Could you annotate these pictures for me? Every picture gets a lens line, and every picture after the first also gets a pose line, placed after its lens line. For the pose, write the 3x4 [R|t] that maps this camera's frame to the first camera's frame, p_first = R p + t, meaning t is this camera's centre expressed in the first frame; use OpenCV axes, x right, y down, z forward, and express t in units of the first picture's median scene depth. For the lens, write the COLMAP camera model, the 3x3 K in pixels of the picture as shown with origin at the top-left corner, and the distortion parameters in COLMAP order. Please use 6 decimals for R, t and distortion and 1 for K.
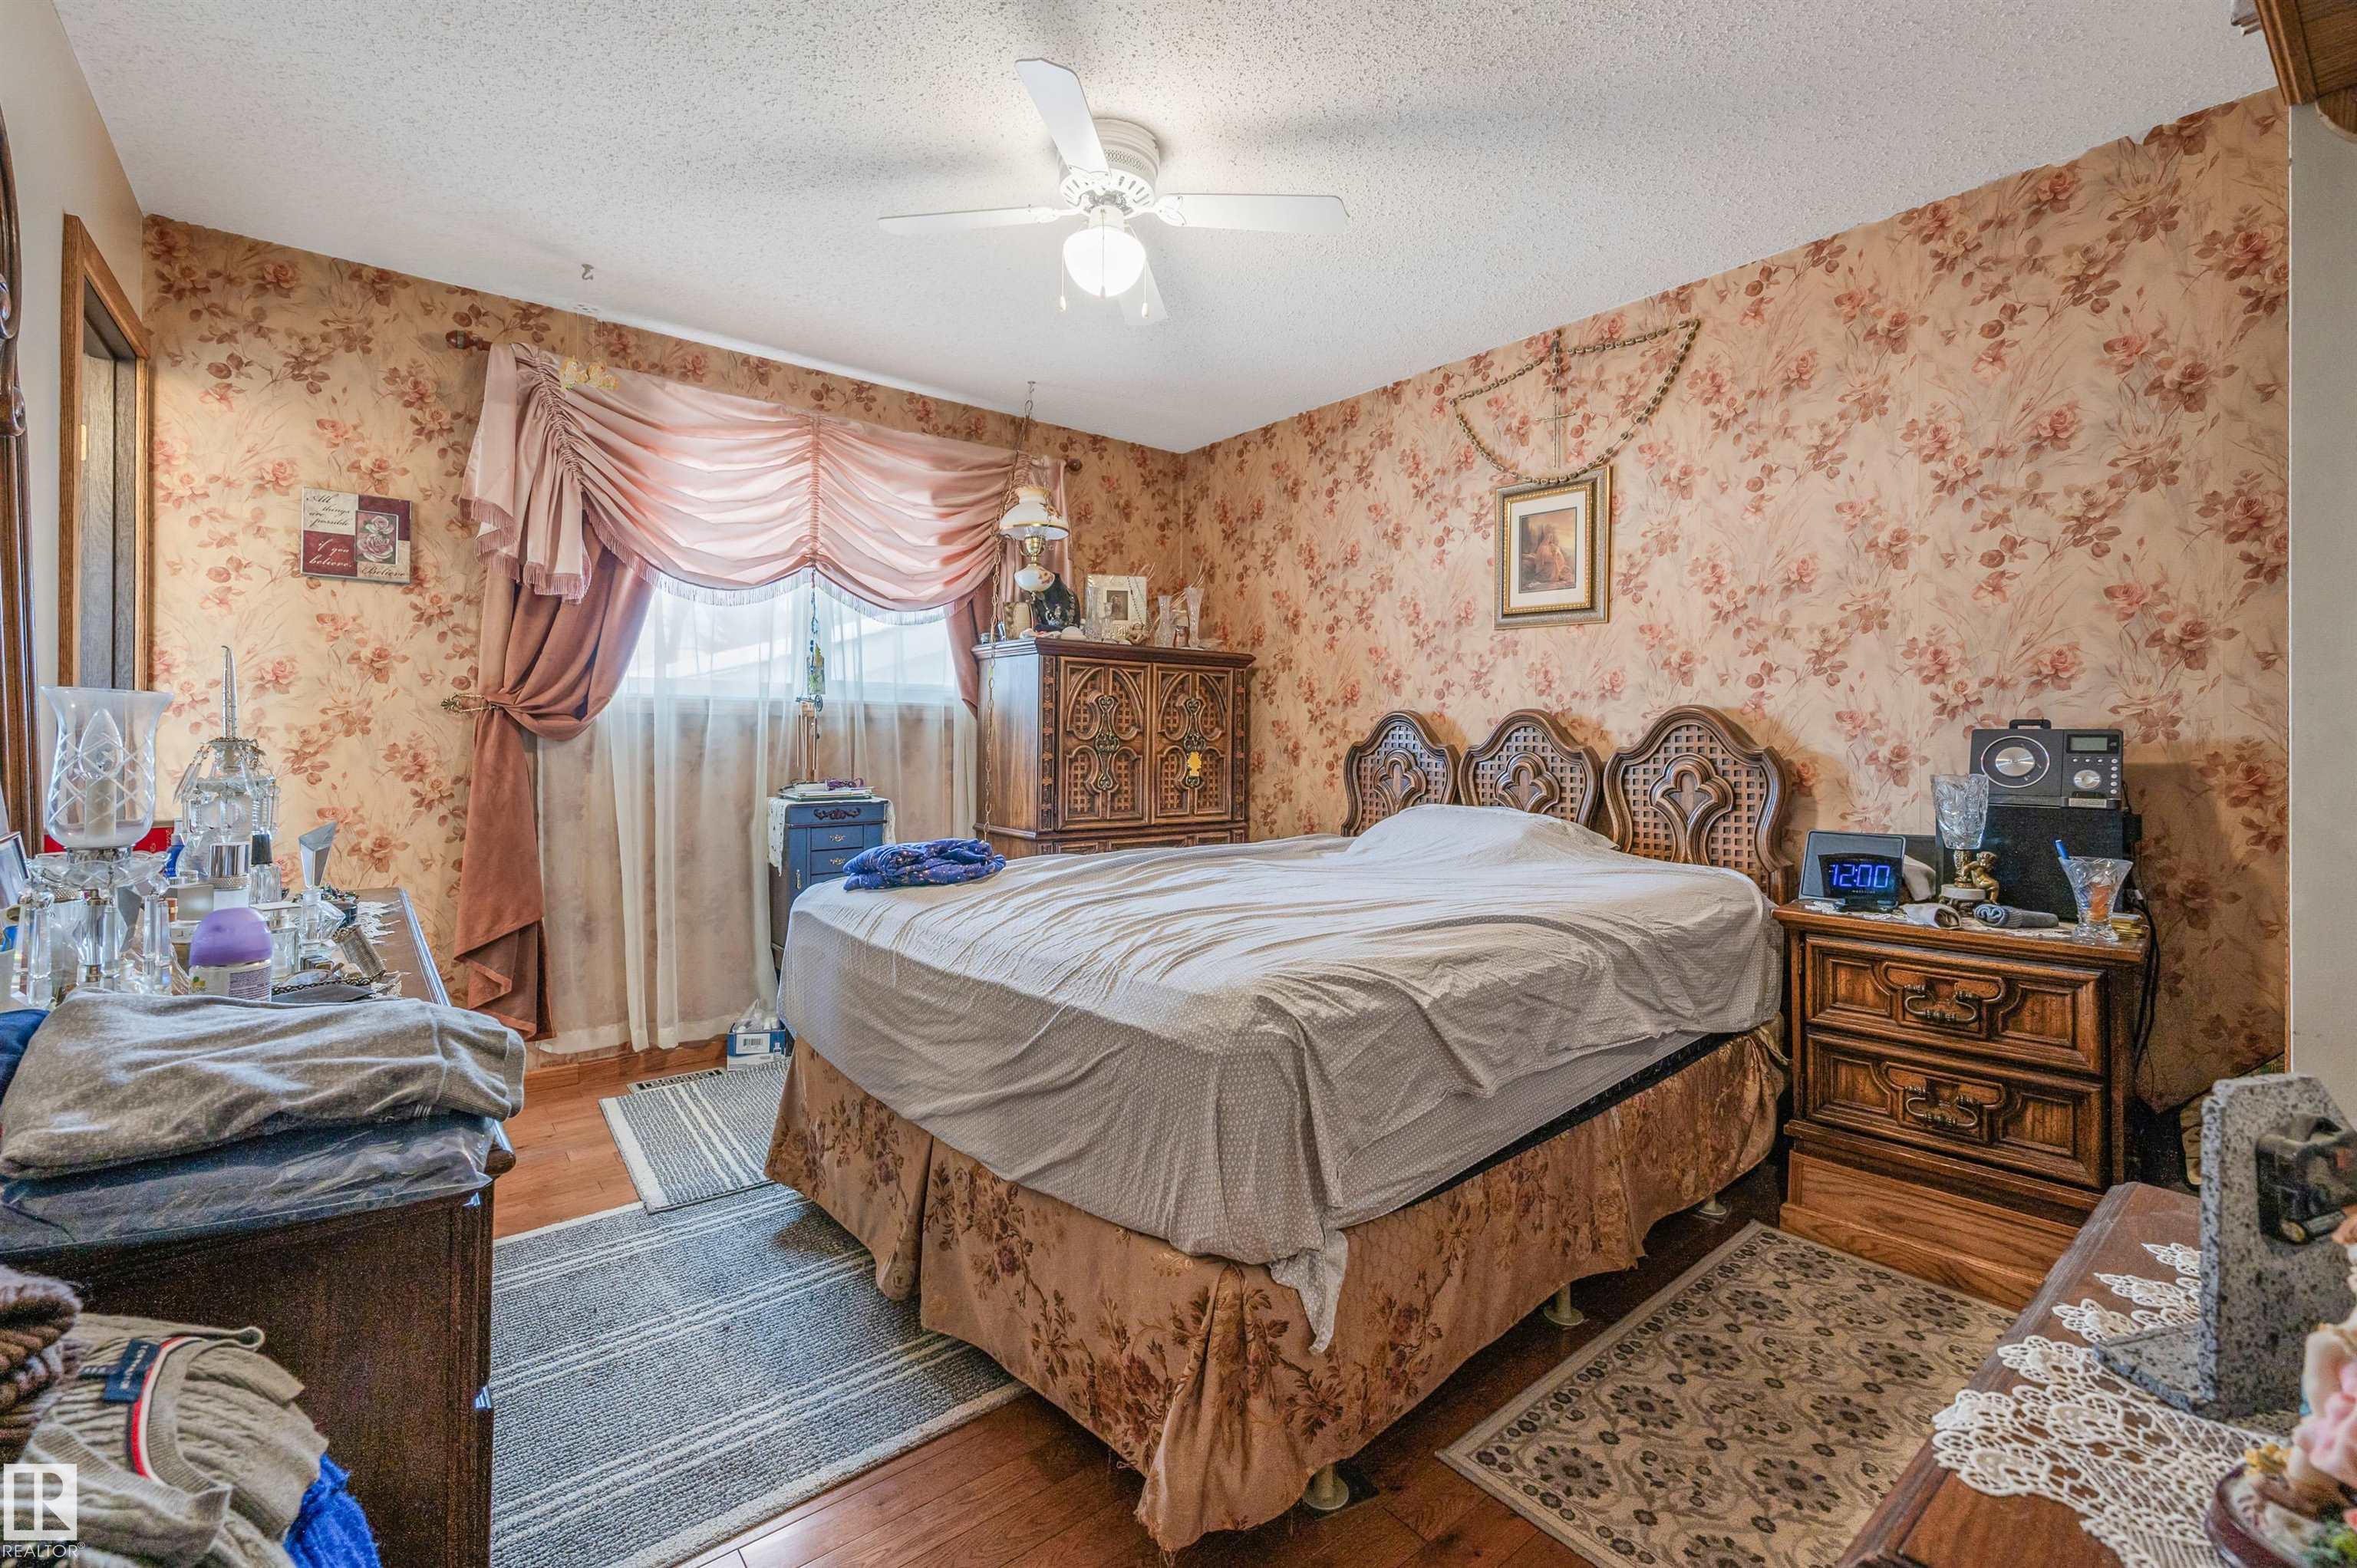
lens RADIAL K [[1028.3, 0, 1180.7], [0, 1028.3, 731.1], [0, 0, 1]] dist [0.000770, 0.000167]
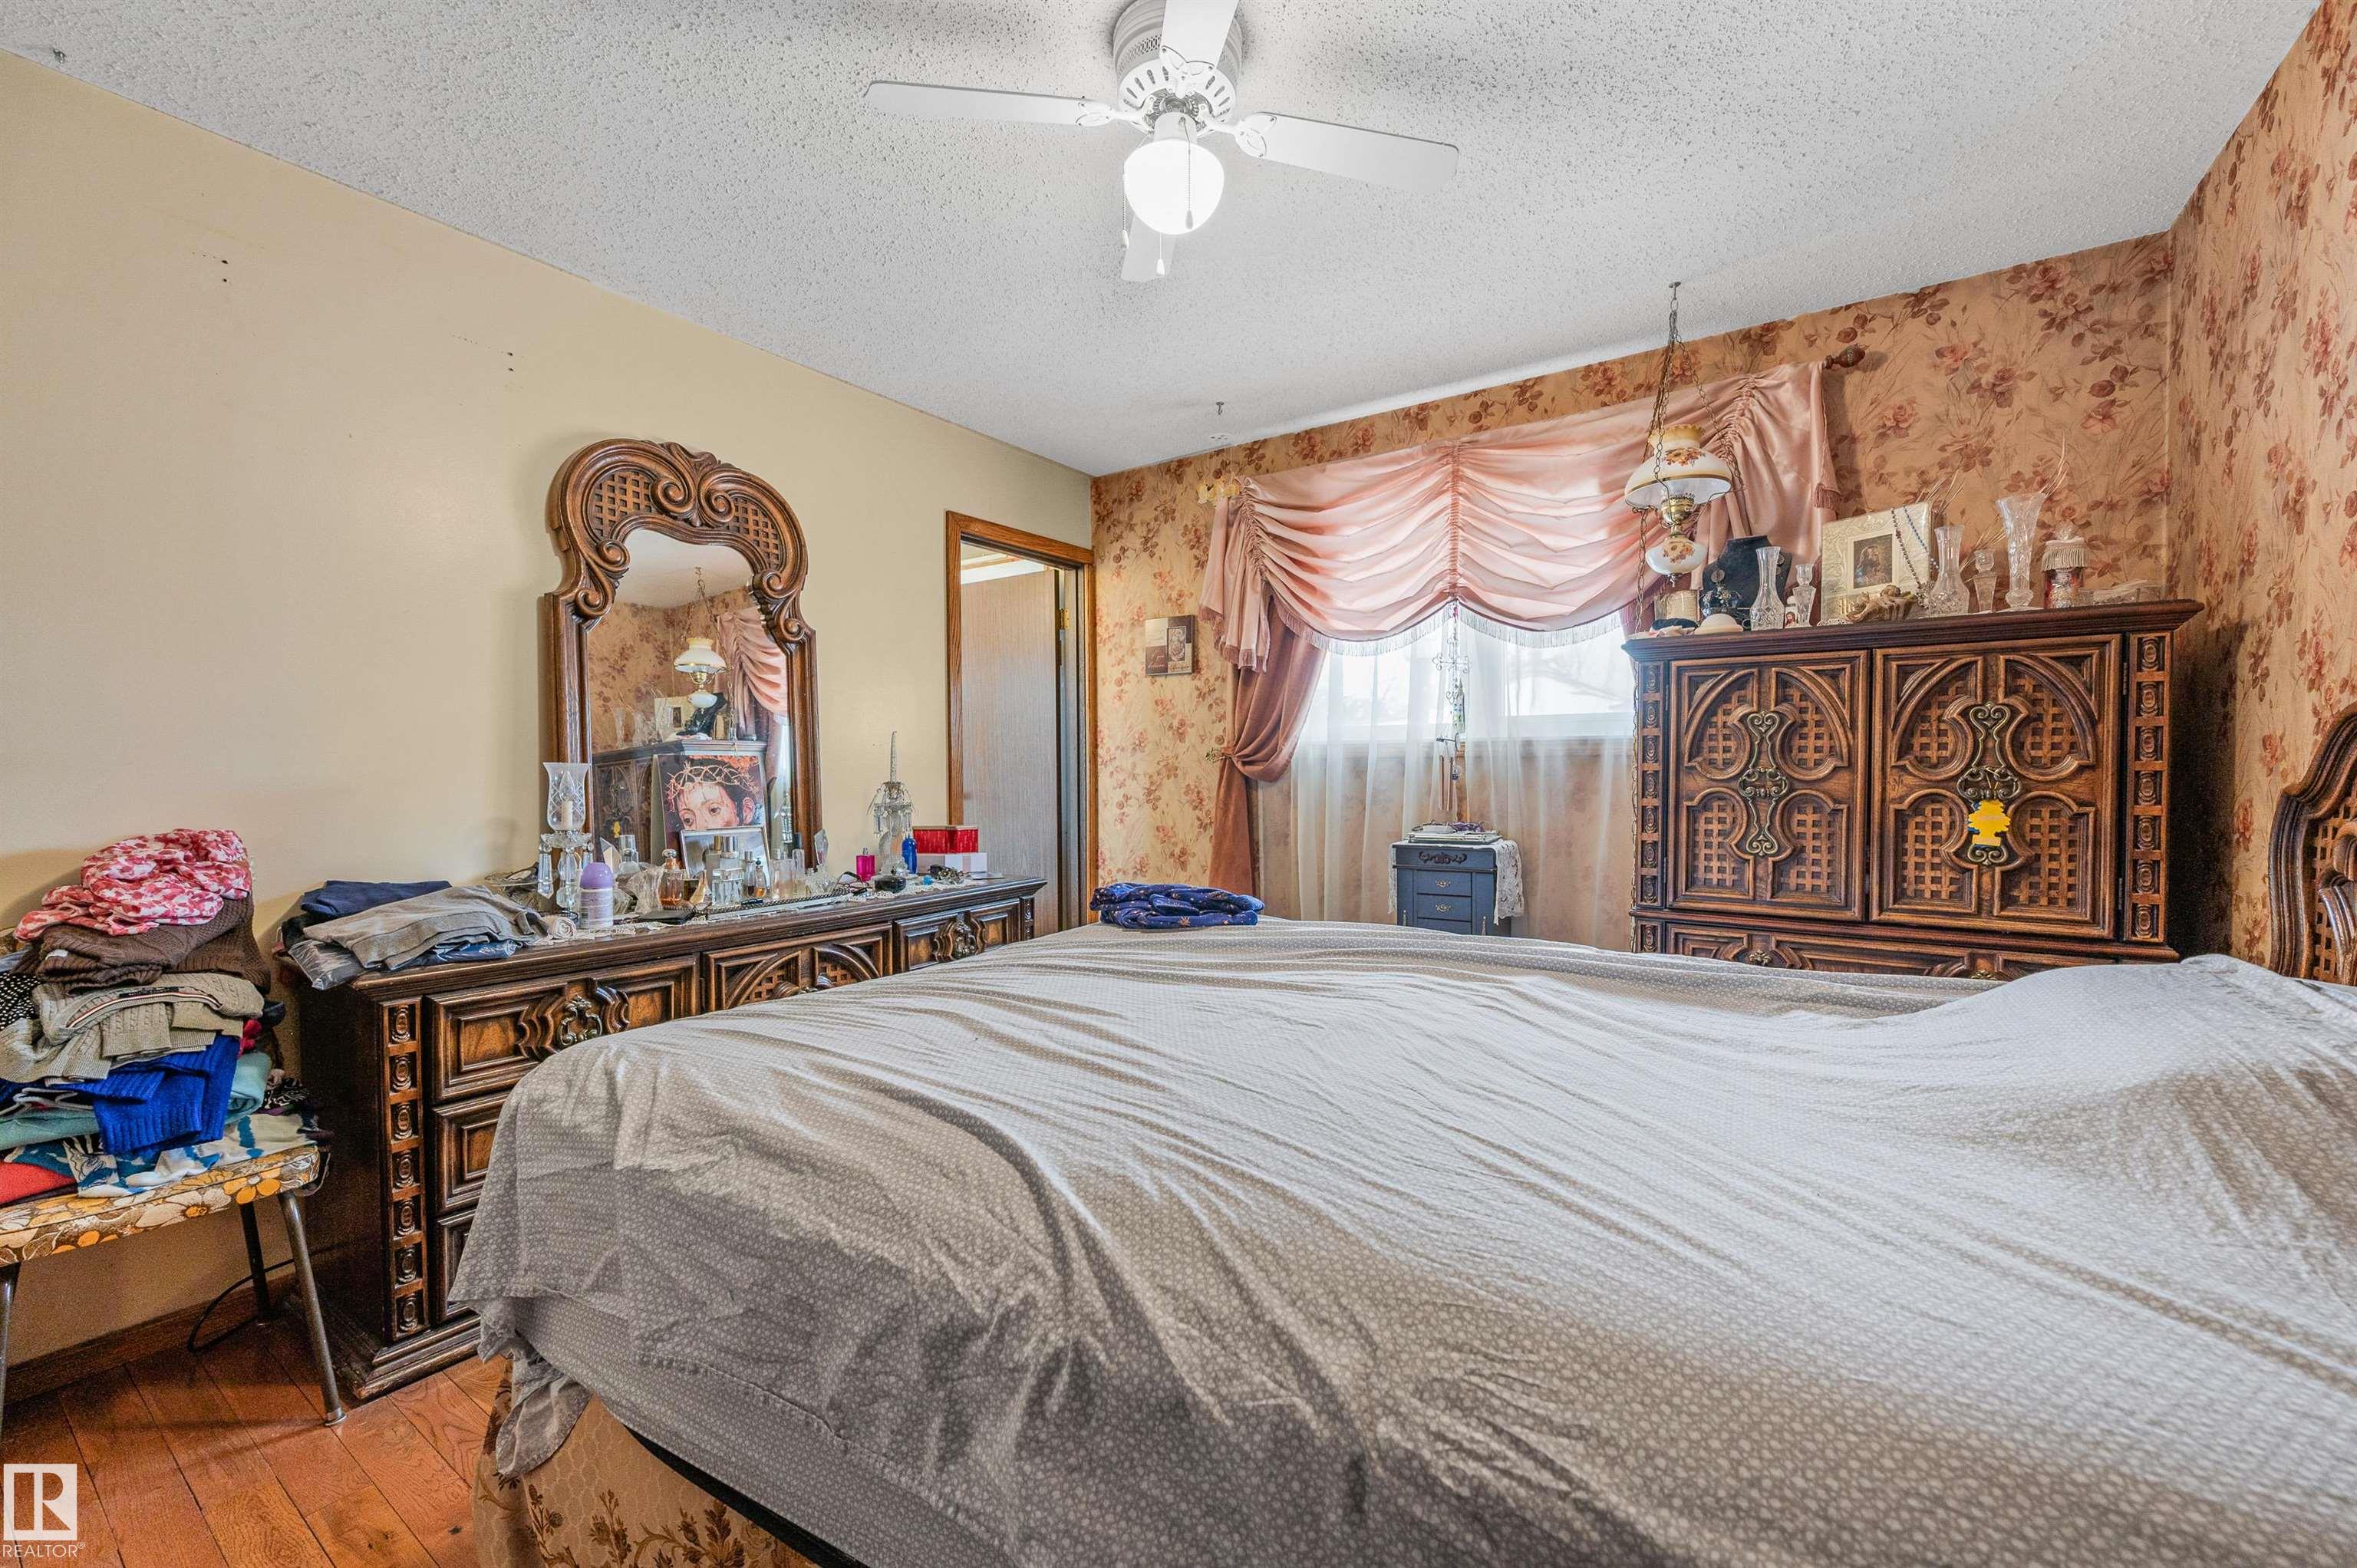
lens RADIAL K [[937.2, 0, 1203.0], [0, 937.2, 788.9], [0, 0, 1]] dist [0.000103, -0.000323]
pose [[0.296402, 0.006557, -0.955041, 0.412946], [0.011806, 0.999875, 0.010528, 0.004367], [0.954990, -0.014396, 0.296287, 0.513837]]
